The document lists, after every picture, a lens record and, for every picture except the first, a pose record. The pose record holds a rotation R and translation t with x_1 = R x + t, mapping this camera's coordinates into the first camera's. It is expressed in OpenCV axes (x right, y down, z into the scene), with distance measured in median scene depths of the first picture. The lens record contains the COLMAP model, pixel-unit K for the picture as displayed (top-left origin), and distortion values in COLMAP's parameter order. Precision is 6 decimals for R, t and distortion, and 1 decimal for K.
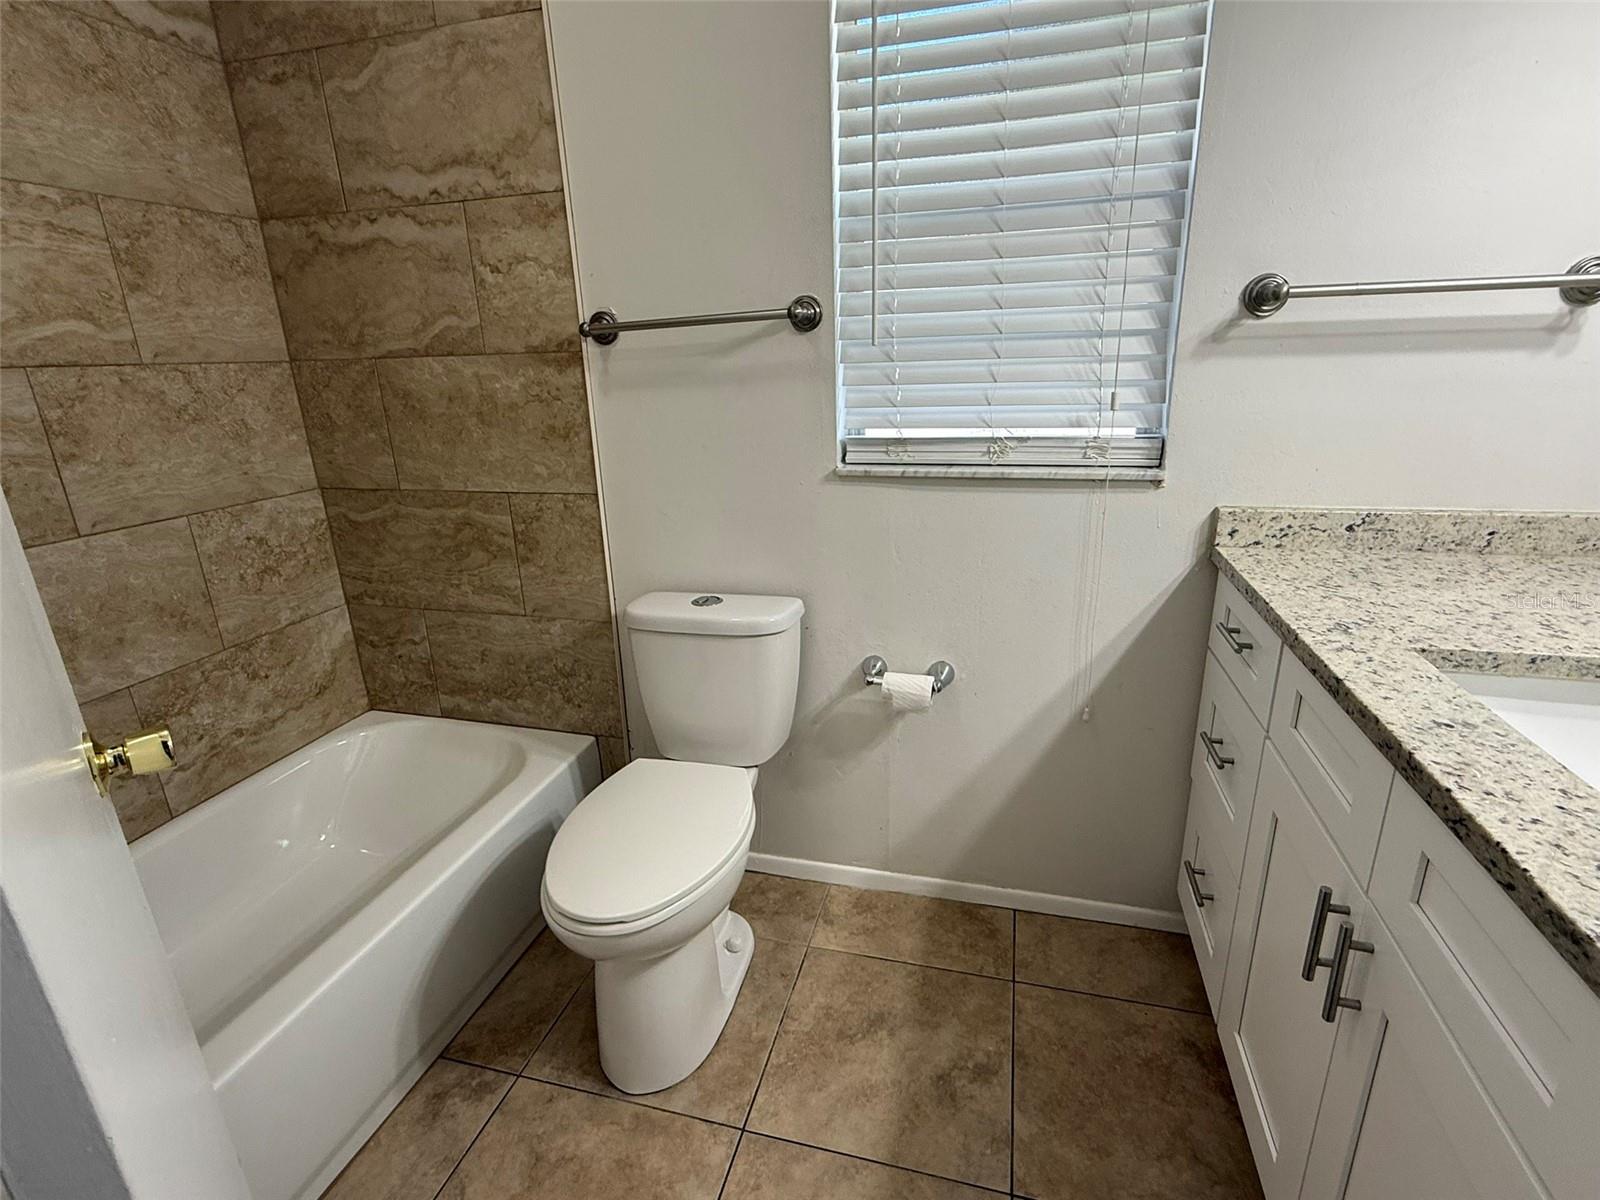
lens RADIAL K [[773.6, 0, 795.2], [0, 773.6, 594.4], [0, 0, 1]] dist [0.016311, -0.001181]
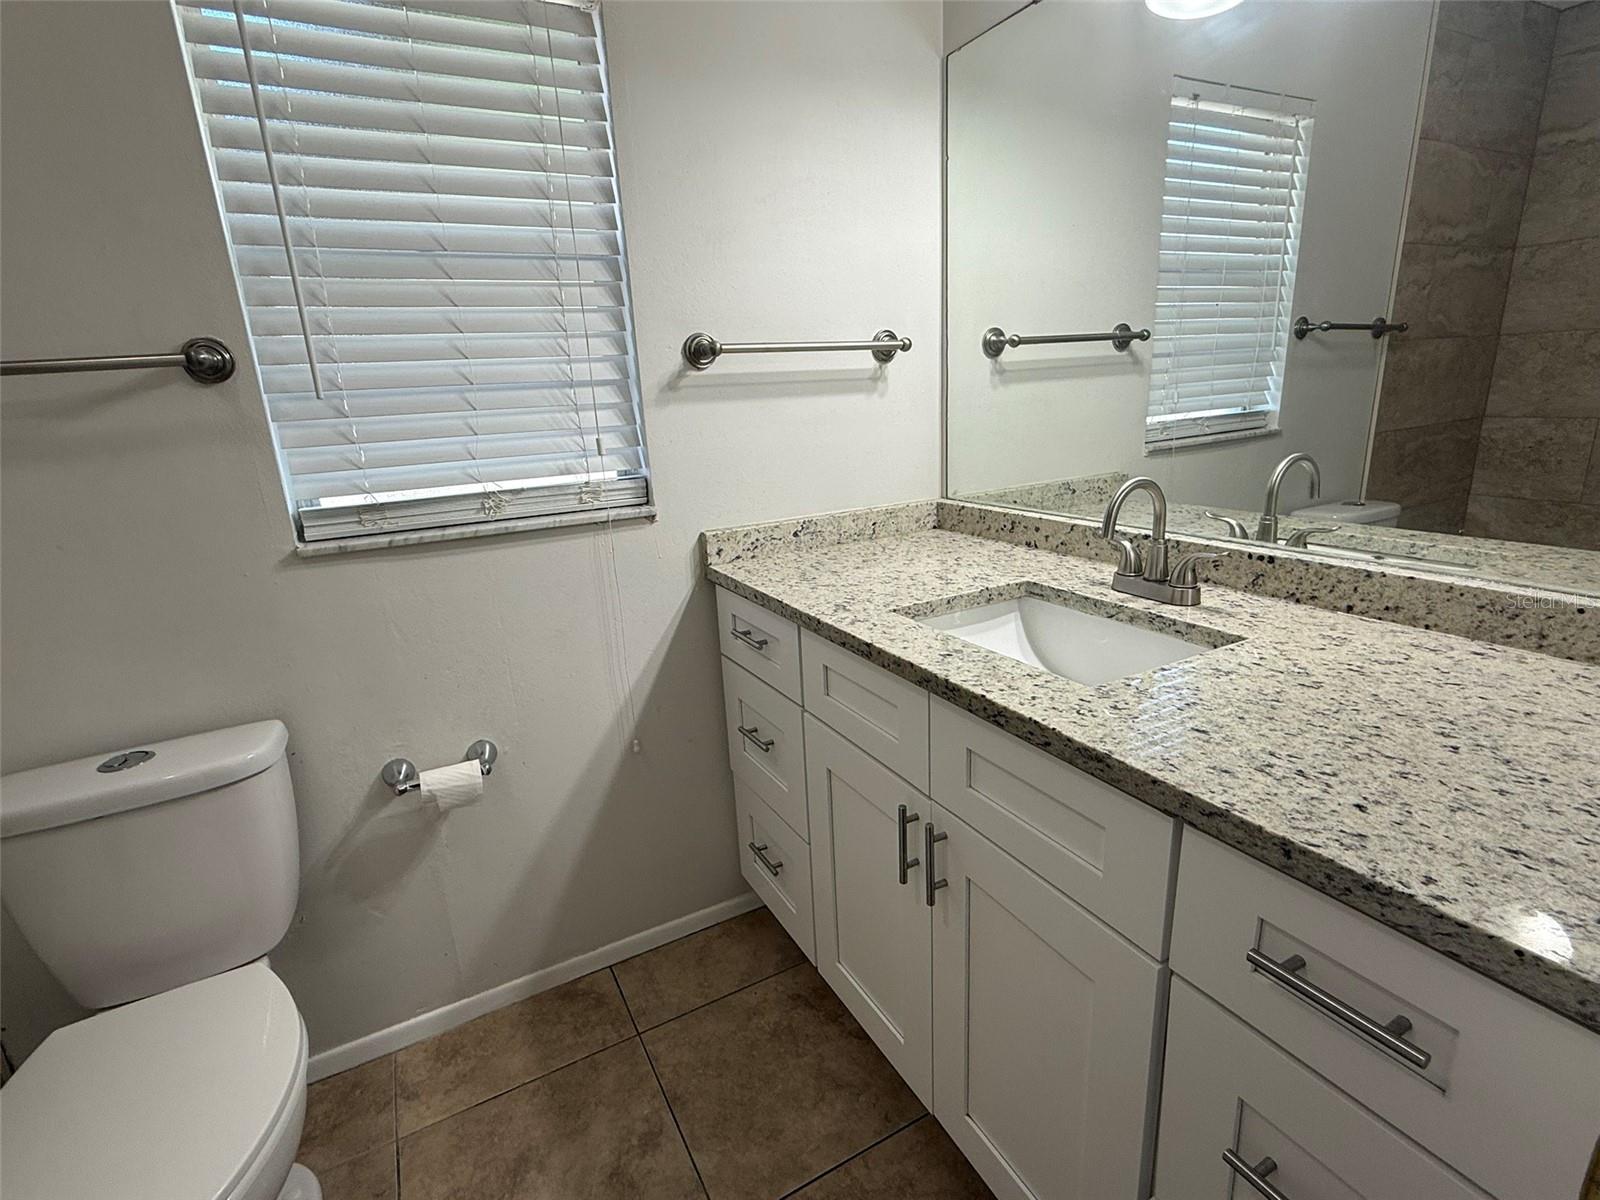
lens RADIAL K [[773.6, 0, 808.9], [0, 773.6, 595.3], [0, 0, 1]] dist [0.016311, -0.001181]
pose [[0.735506, -0.188601, 0.650738, -0.101799], [0.231640, 0.972595, 0.020069, -0.009121], [-0.636690, 0.135976, 0.759037, 0.052493]]
